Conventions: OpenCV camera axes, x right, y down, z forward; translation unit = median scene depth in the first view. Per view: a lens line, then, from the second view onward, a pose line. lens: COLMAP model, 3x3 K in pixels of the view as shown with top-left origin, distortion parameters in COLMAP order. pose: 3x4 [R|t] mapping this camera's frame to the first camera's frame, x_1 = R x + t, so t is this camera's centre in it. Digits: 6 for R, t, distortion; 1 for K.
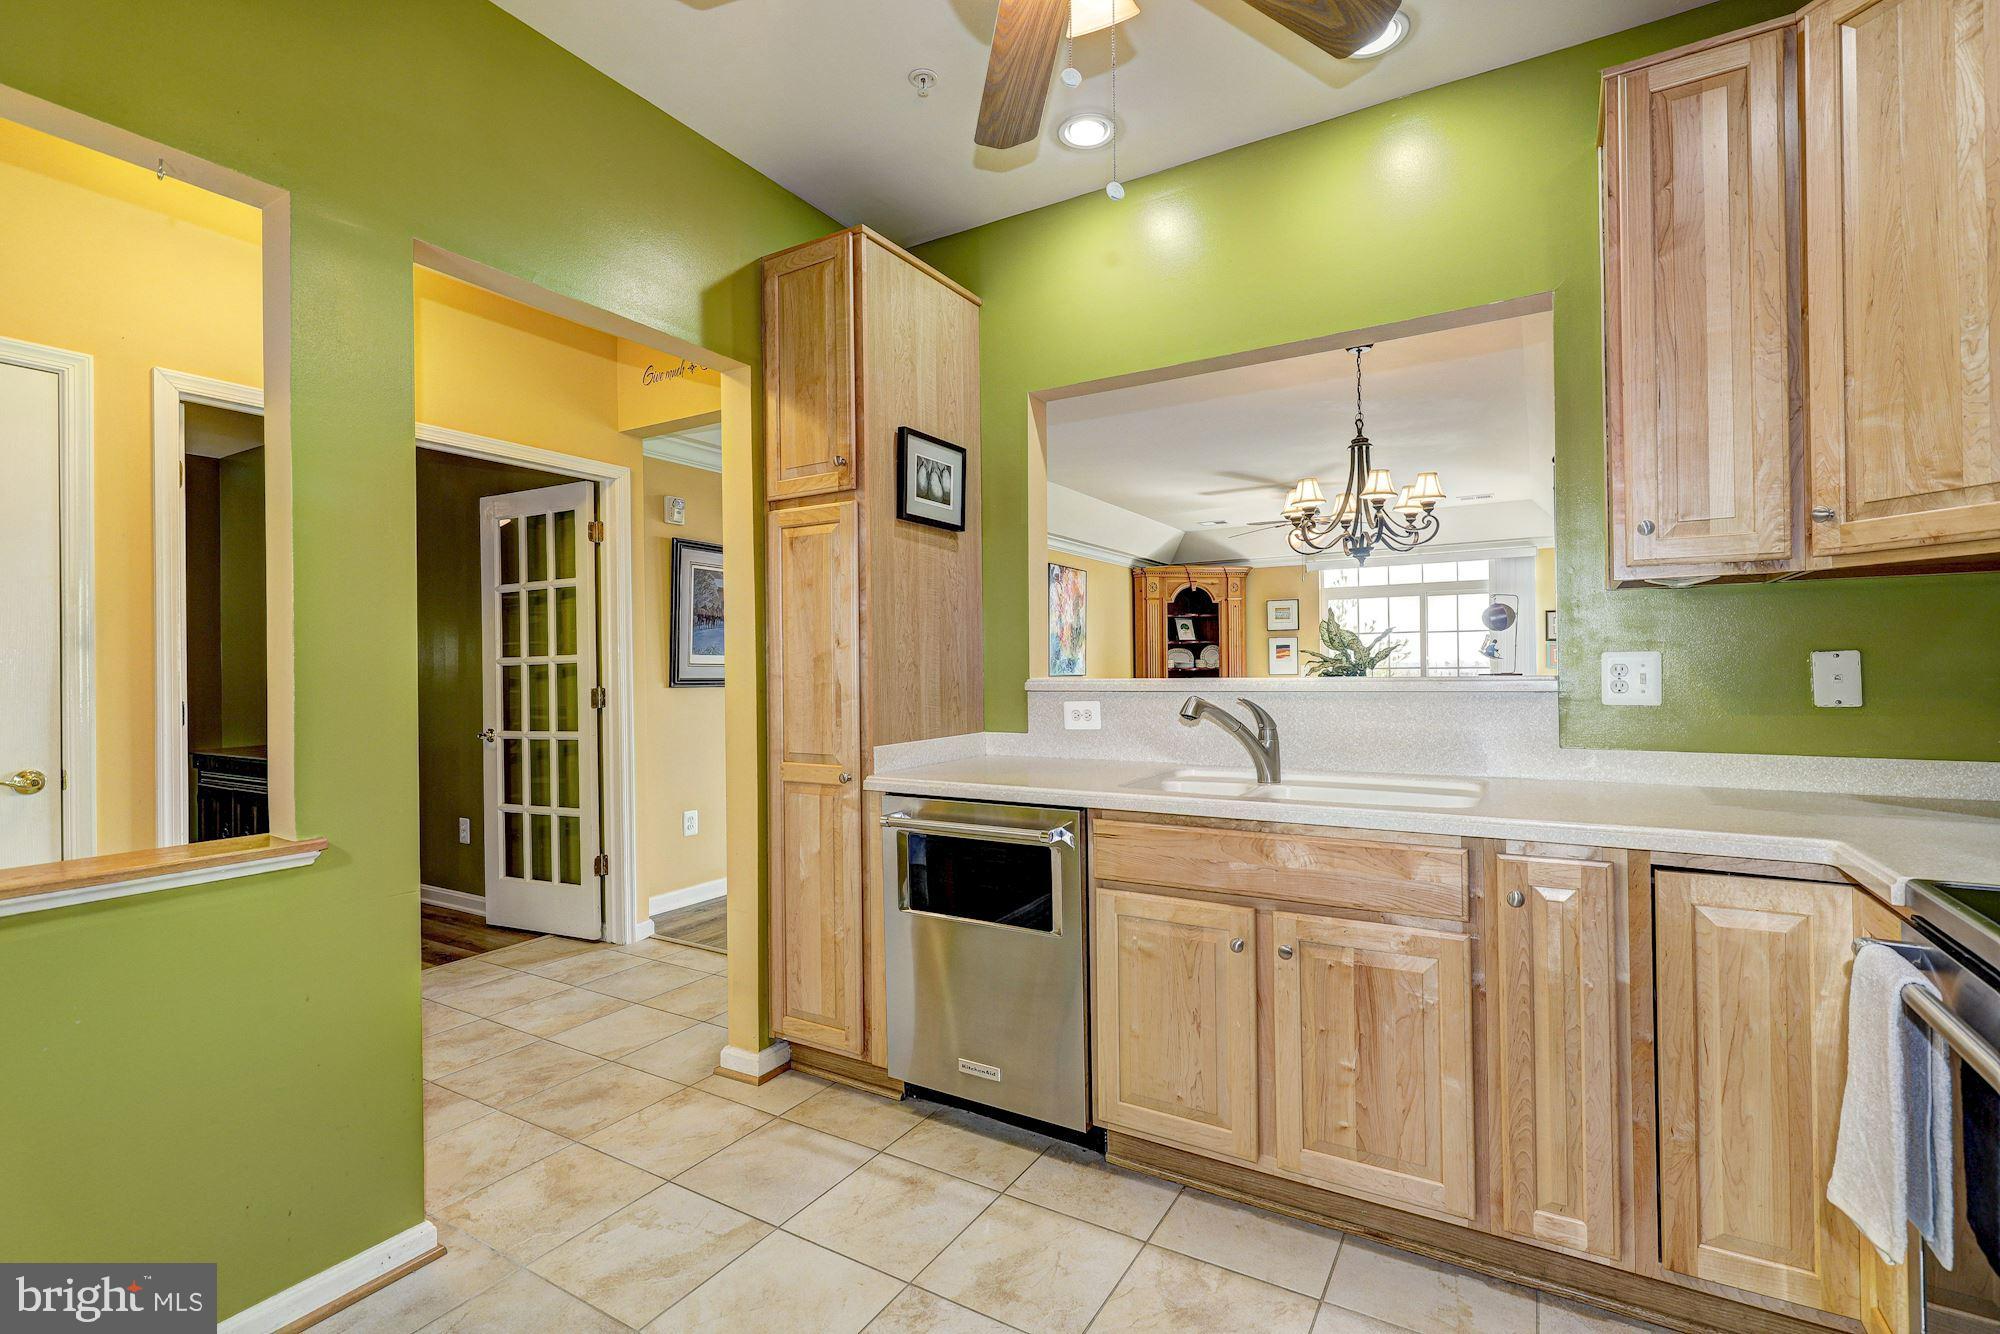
lens RADIAL K [[899.7, 0, 1008.6], [0, 899.7, 663.5], [0, 0, 1]] dist [0.001095, -0.000273]
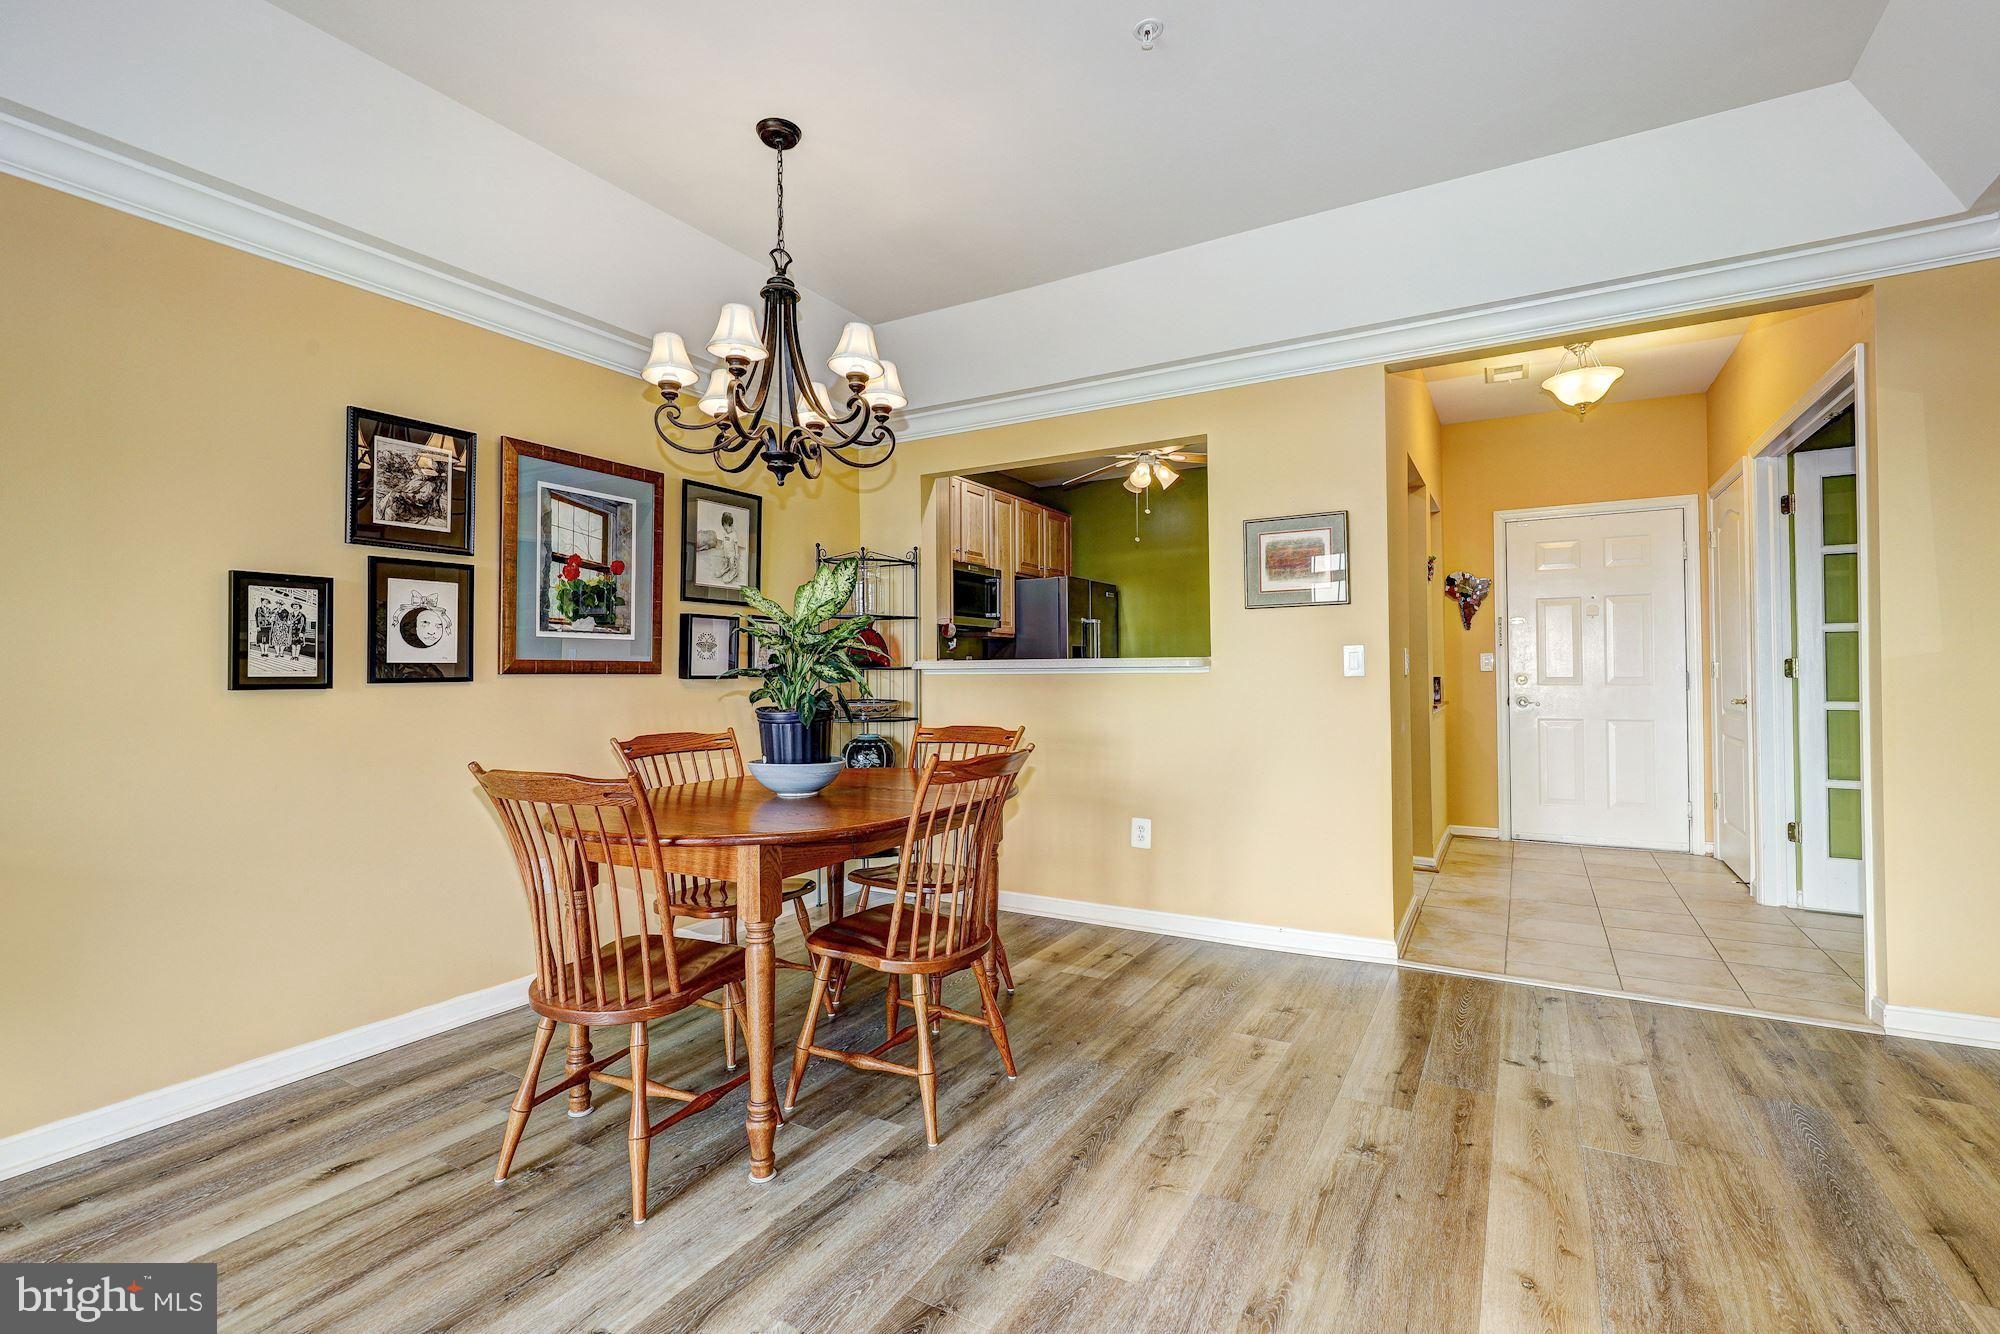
lens RADIAL K [[899.7, 0, 1008.6], [0, 899.7, 663.5], [0, 0, 1]] dist [0.001095, -0.000273]
pose [[-0.999663, 0.021661, -0.014277, 0.119263], [0.021861, 0.999663, -0.014030, 0.013071], [0.013968, -0.014337, -0.999800, 0.784198]]
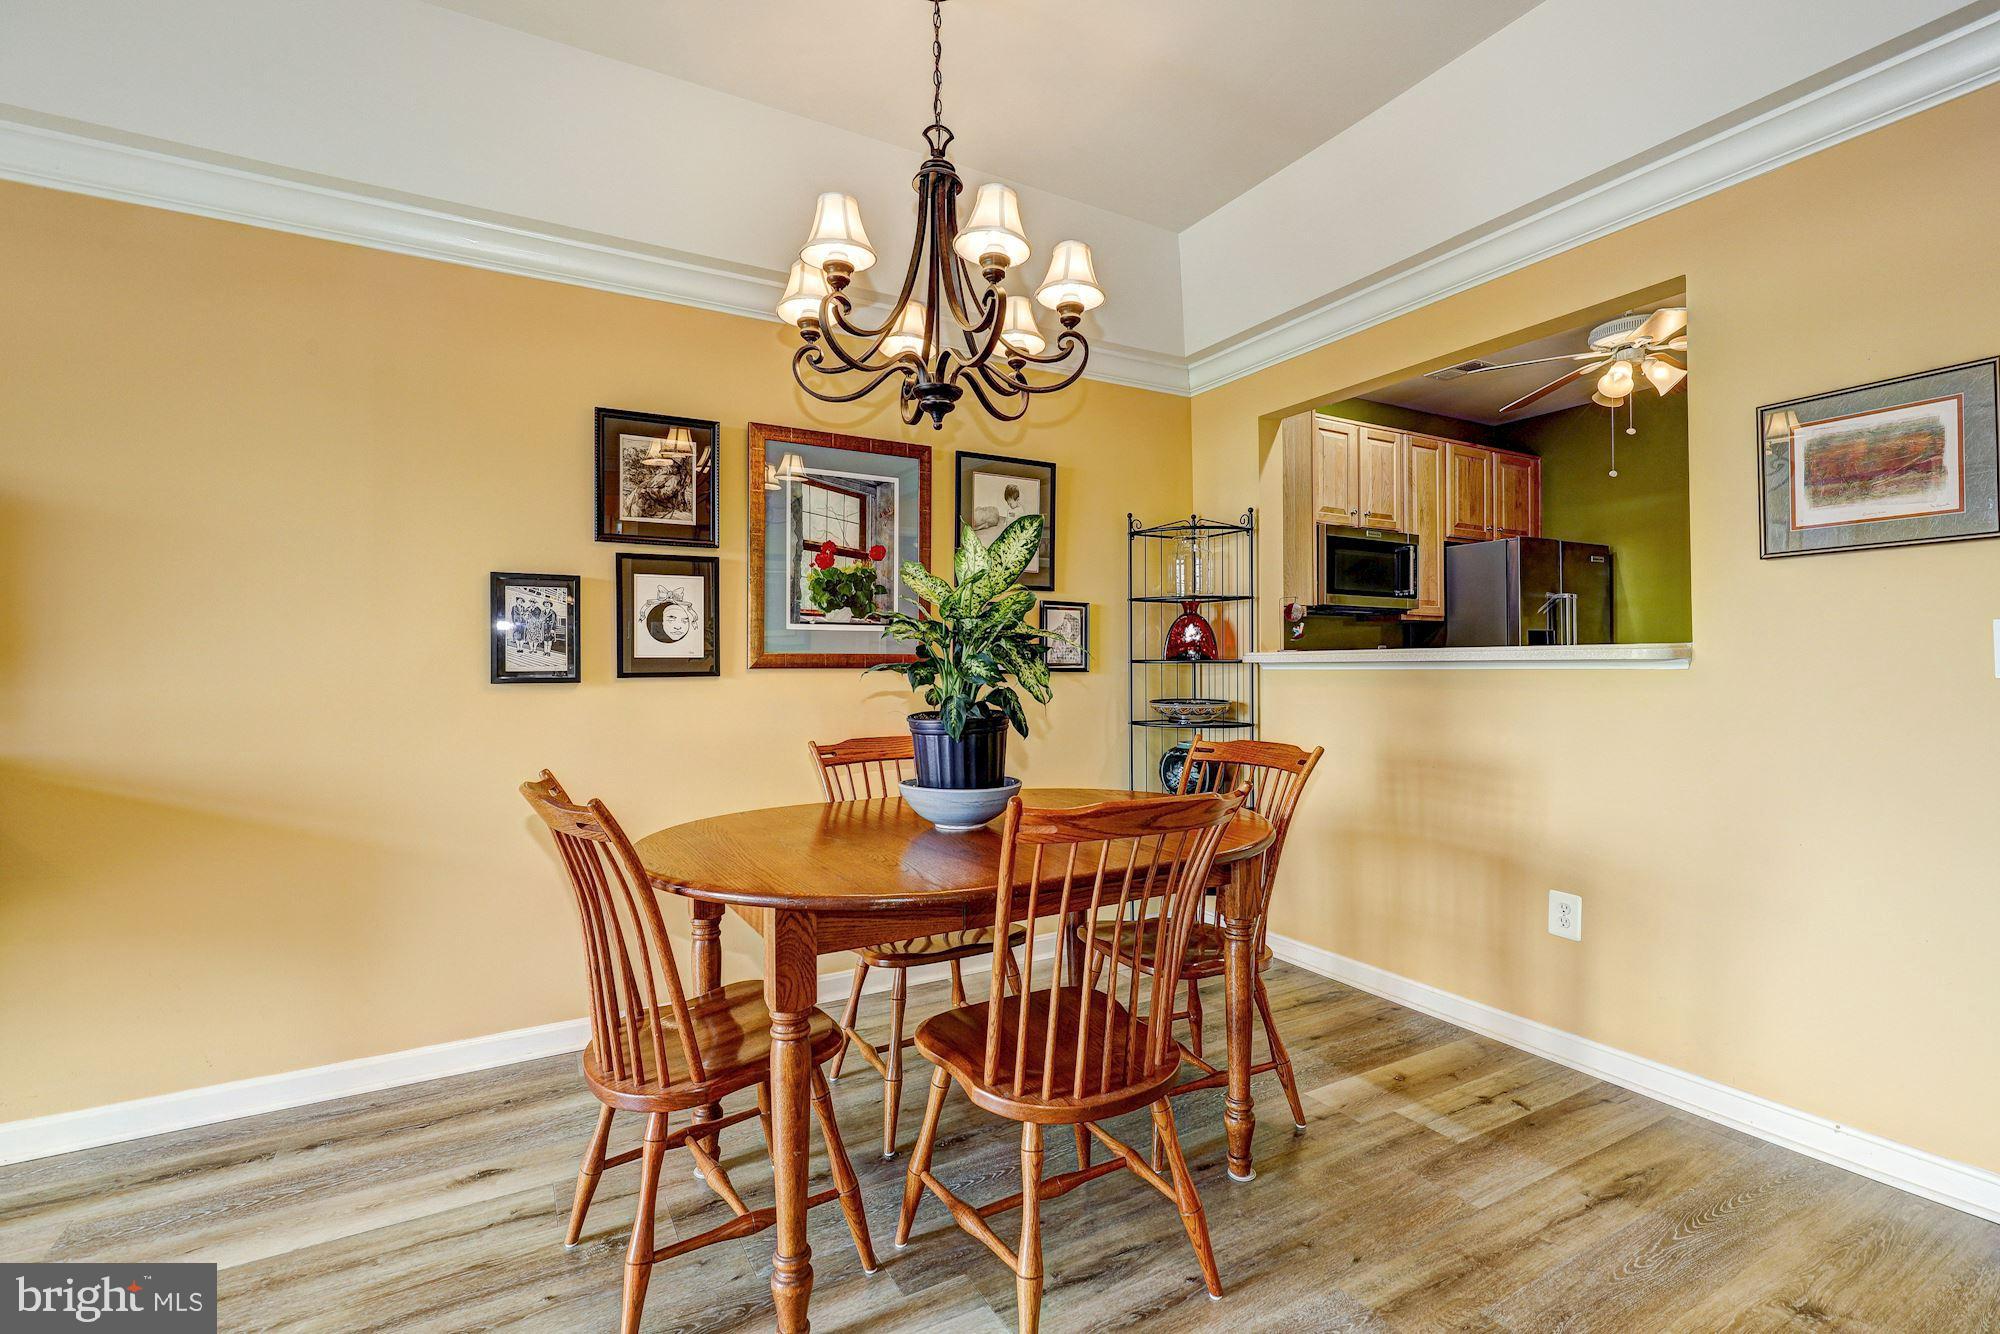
lens RADIAL K [[899.7, 0, 1008.6], [0, 899.7, 663.5], [0, 0, 1]] dist [0.001095, -0.000273]
pose [[-0.869665, 0.021384, 0.493179, 0.059389], [0.016406, 0.999761, -0.014418, 0.012535], [-0.493370, -0.004448, -0.869808, 0.678275]]
